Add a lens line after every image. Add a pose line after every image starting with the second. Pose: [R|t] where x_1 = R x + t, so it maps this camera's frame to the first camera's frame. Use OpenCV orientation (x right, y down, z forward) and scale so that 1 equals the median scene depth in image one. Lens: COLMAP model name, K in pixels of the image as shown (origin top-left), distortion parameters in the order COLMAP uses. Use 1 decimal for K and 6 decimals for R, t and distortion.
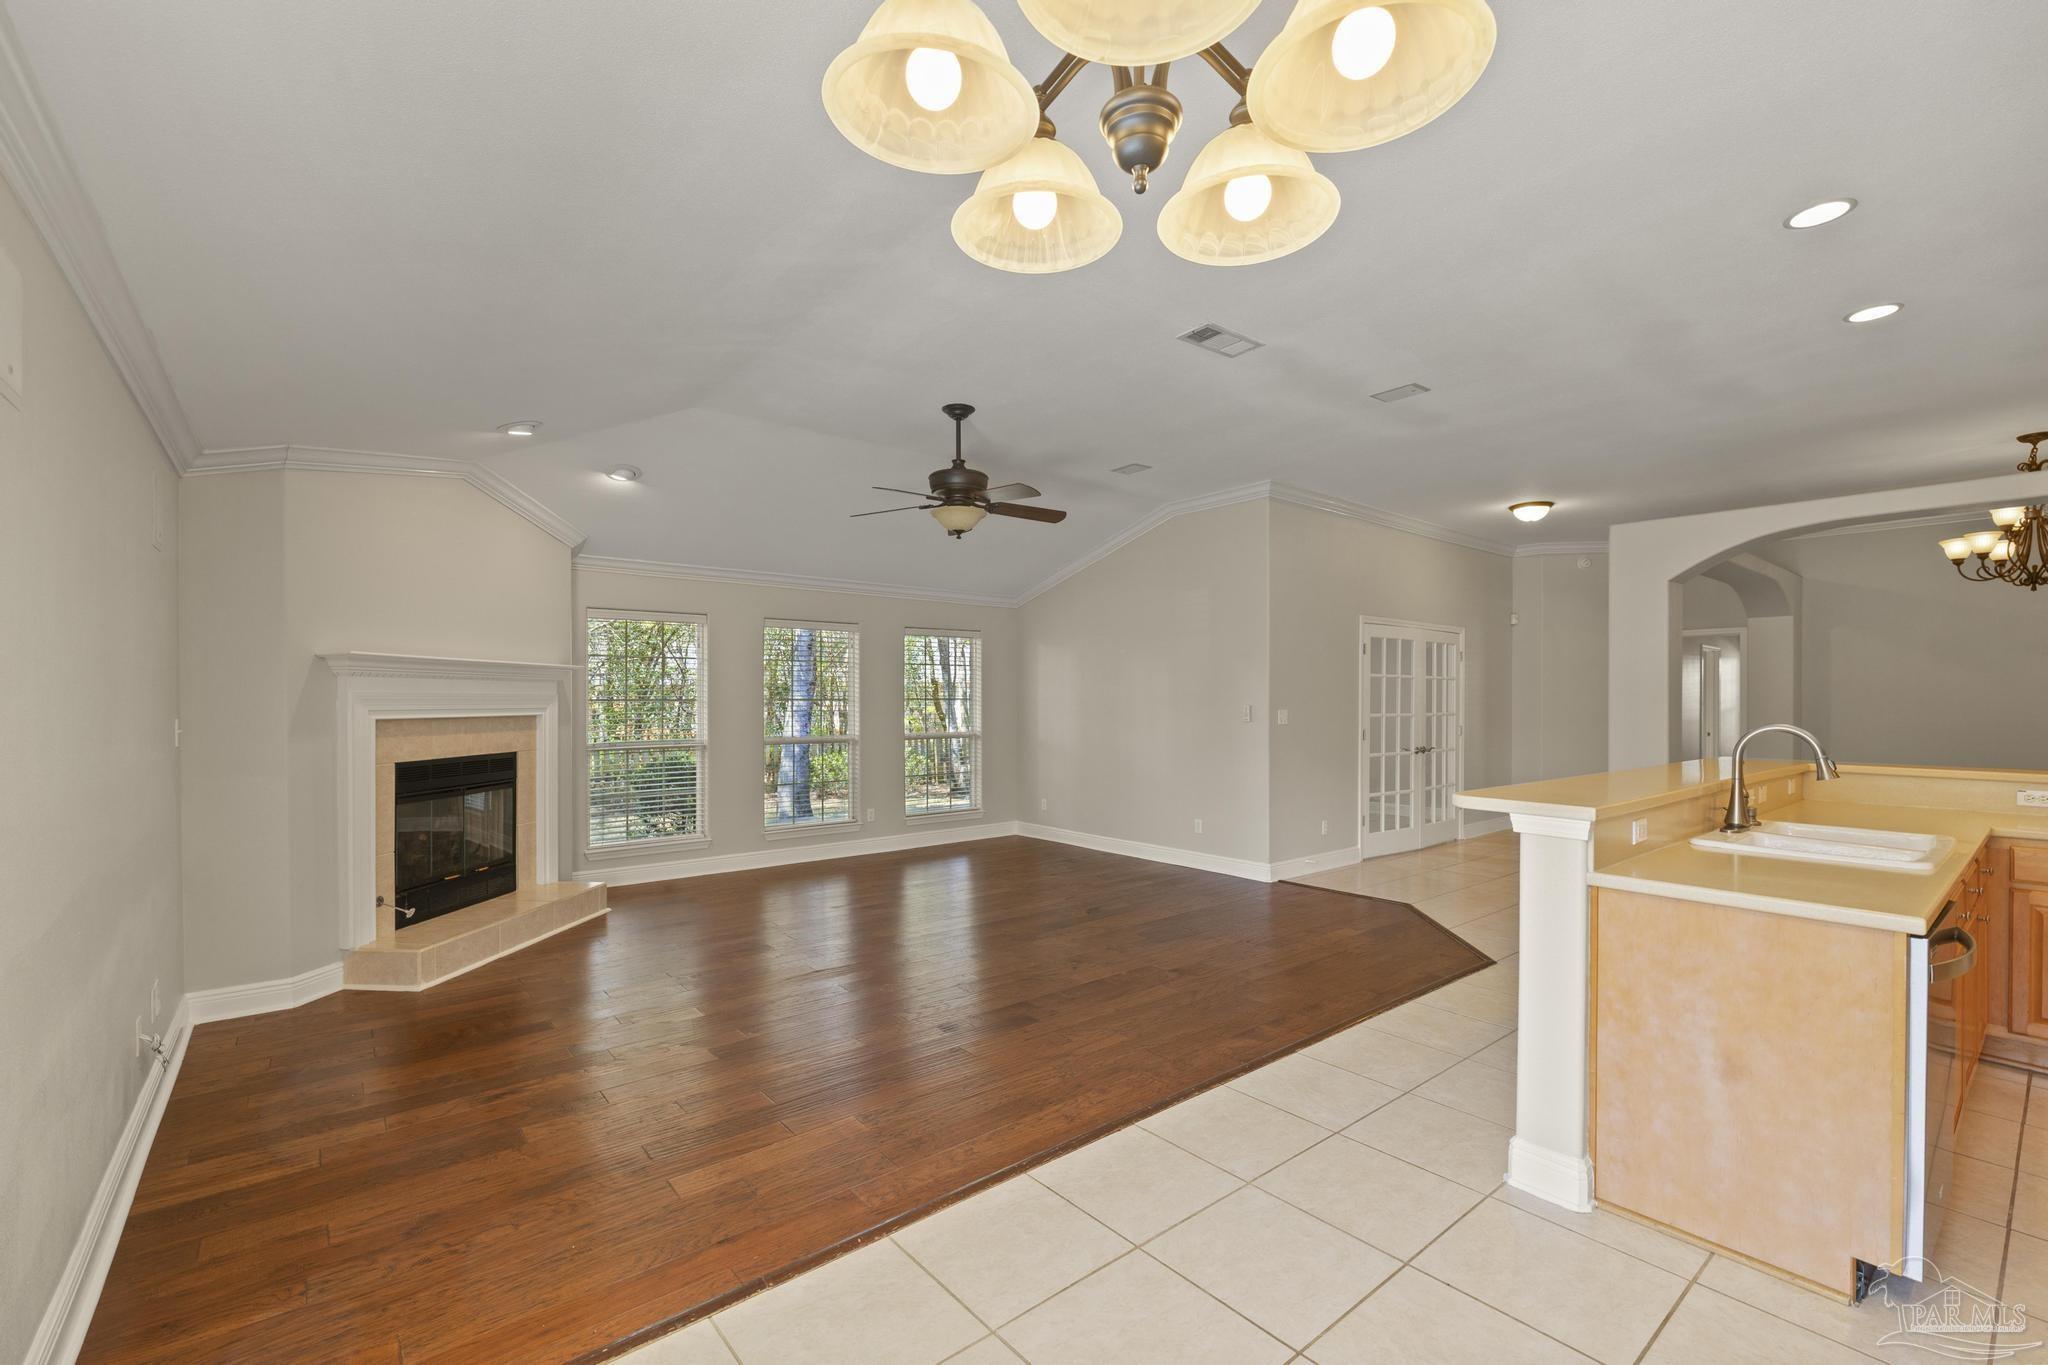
lens RADIAL K [[878.6, 0, 1044.5], [0, 878.6, 682.2], [0, 0, 1]] dist [0.010015, 0.000372]
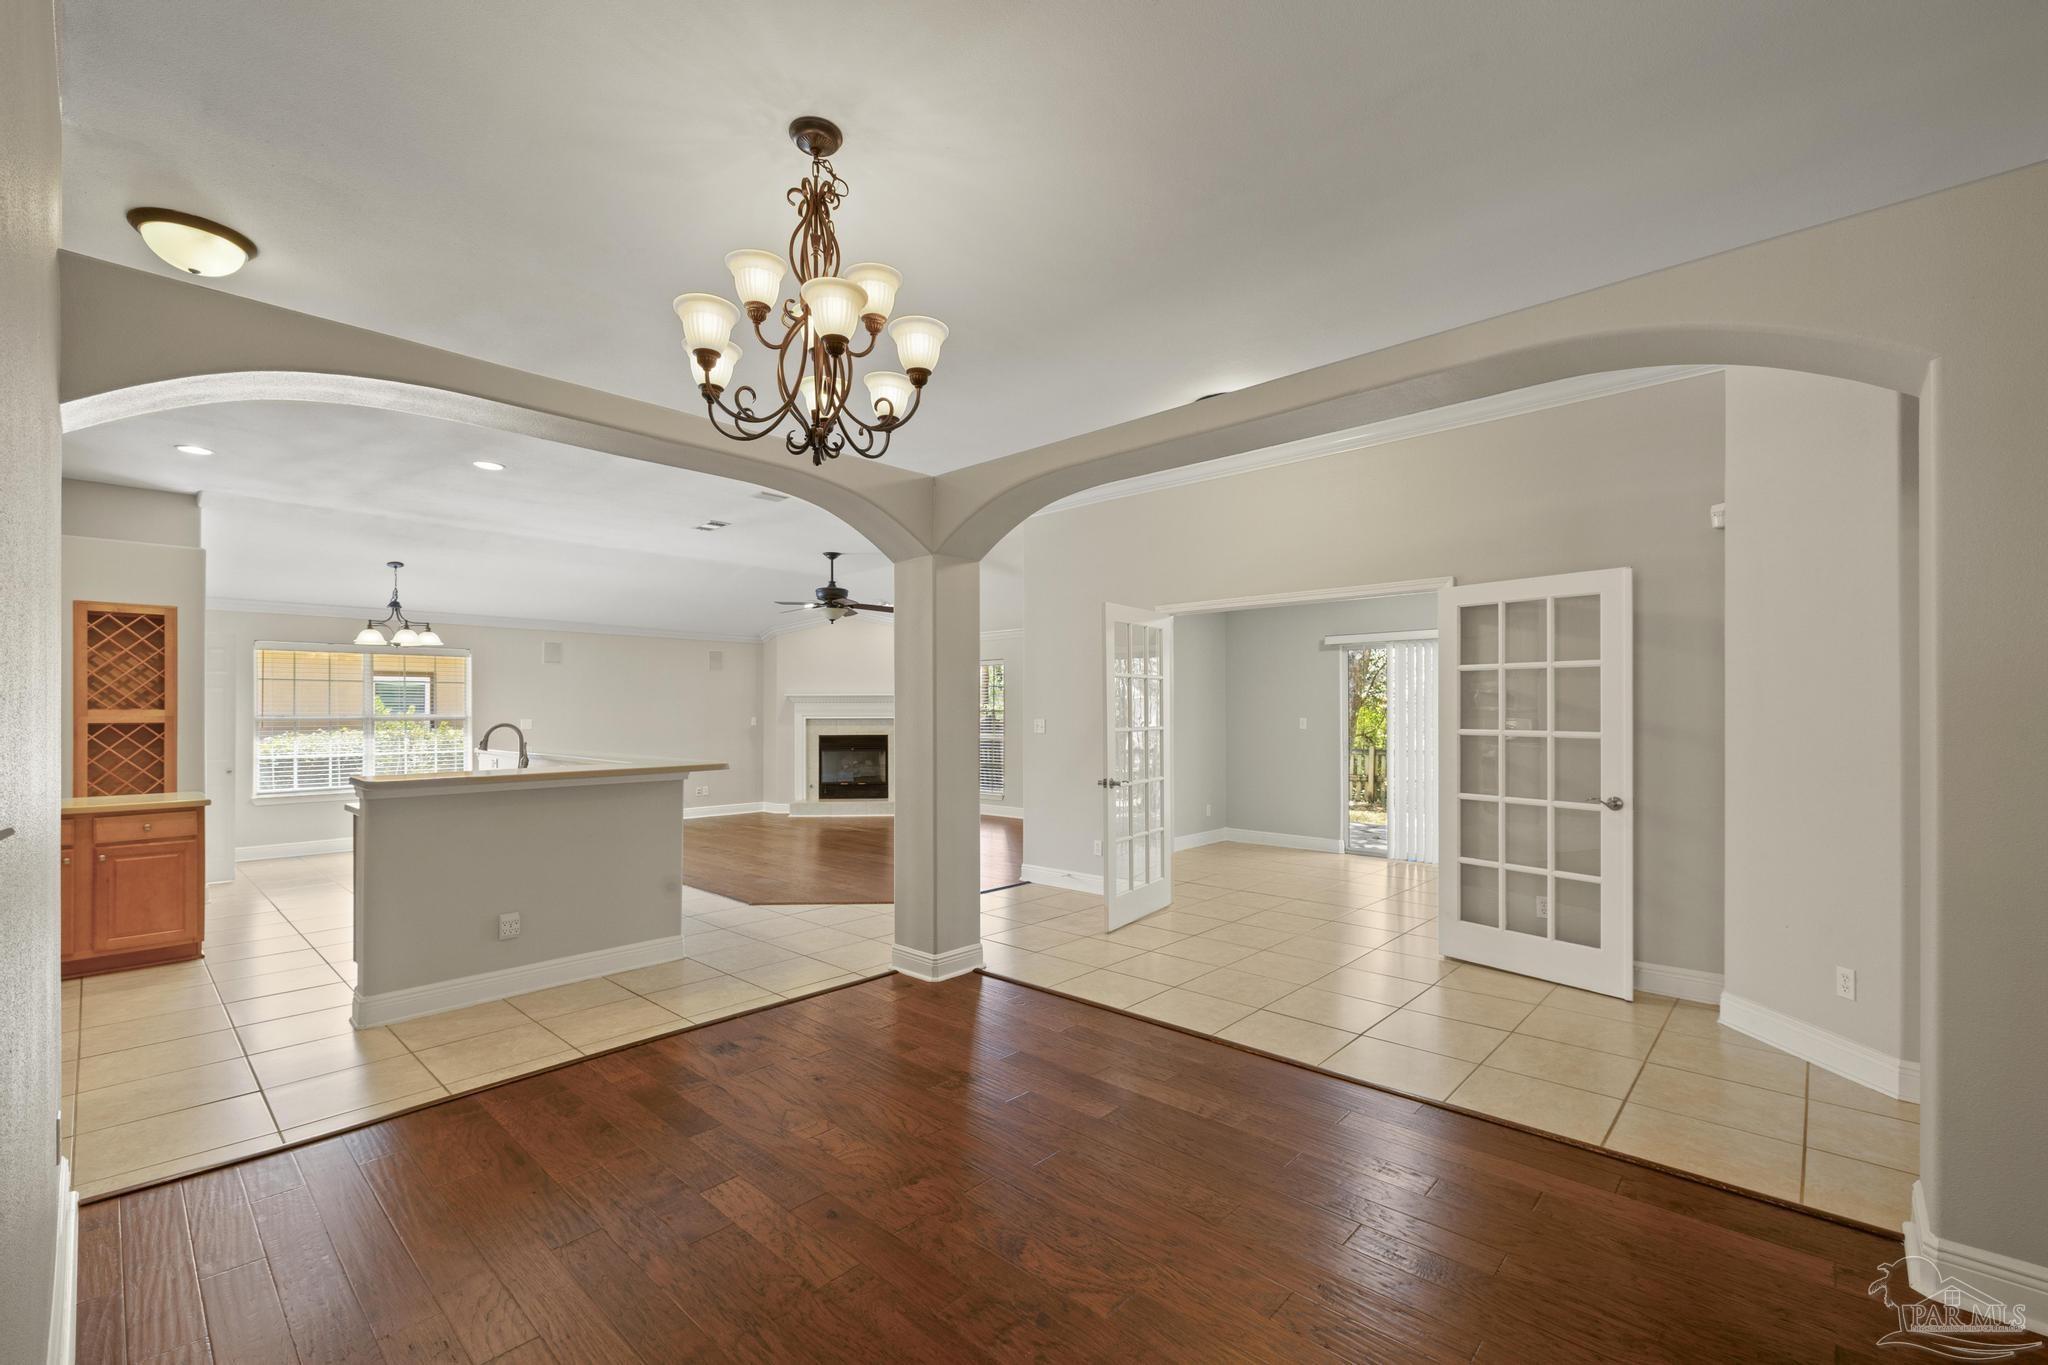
lens RADIAL K [[871.0, 0, 1020.1], [0, 871.0, 701.7], [0, 0, 1]] dist [0.002360, 0.000443]
pose [[0.106777, -0.012847, -0.994200, 1.340320], [0.026088, 0.999608, -0.010115, 0.022132], [0.993941, -0.024856, 0.107071, 0.921912]]
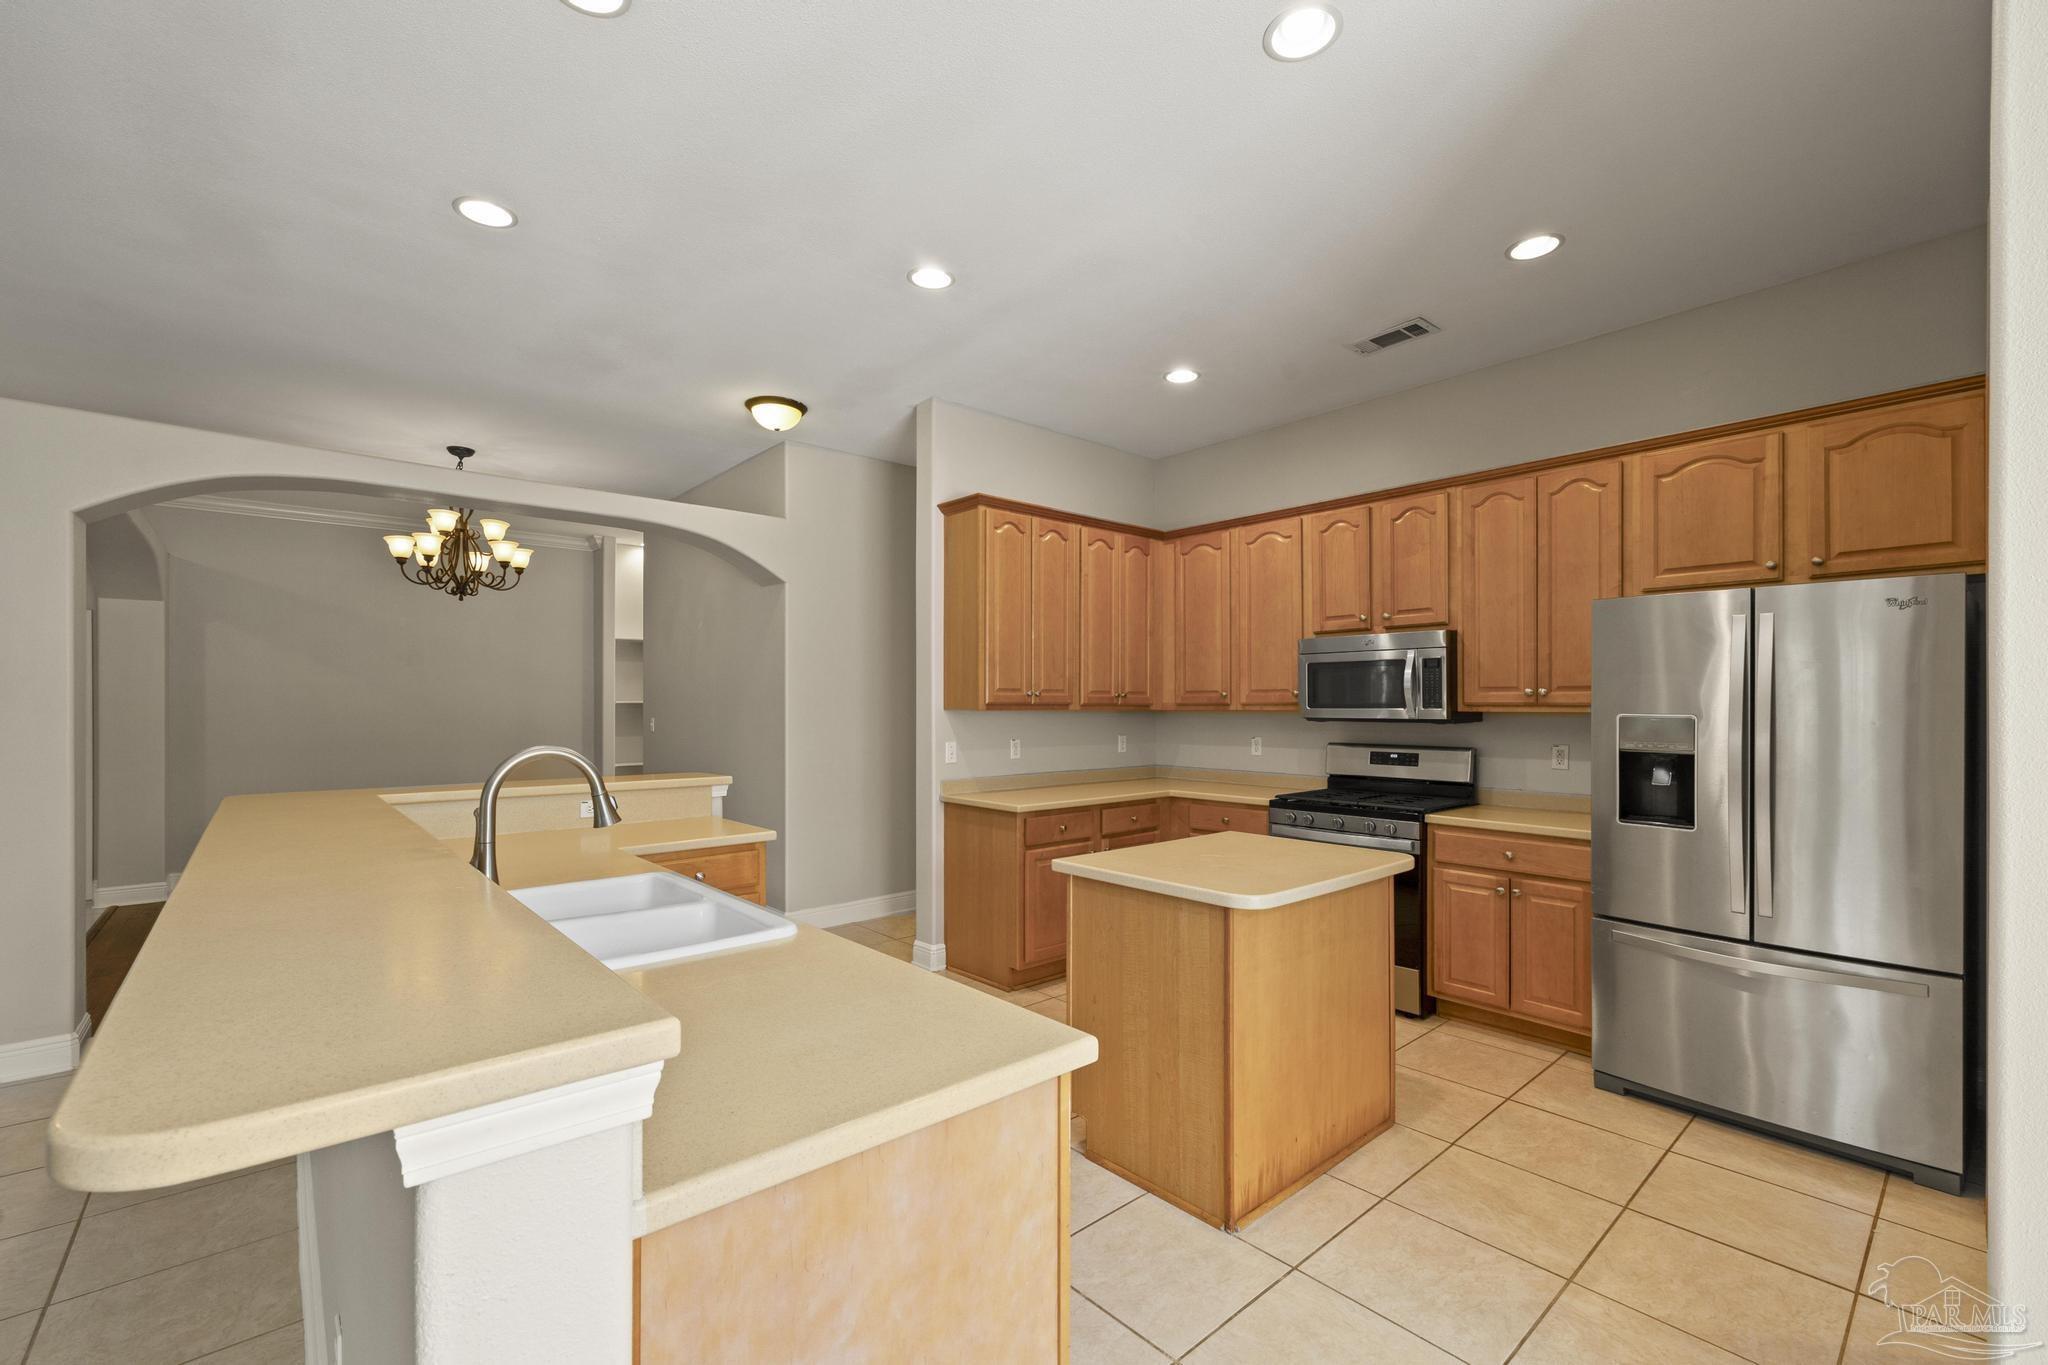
lens RADIAL K [[871.0, 0, 1020.1], [0, 871.0, 701.7], [0, 0, 1]] dist [0.002360, 0.000443]
pose [[0.004970, -0.002769, 0.999984, 0.101817], [-0.016851, 0.999854, 0.002852, 0.001154], [-0.999846, -0.016865, 0.004923, 0.333507]]
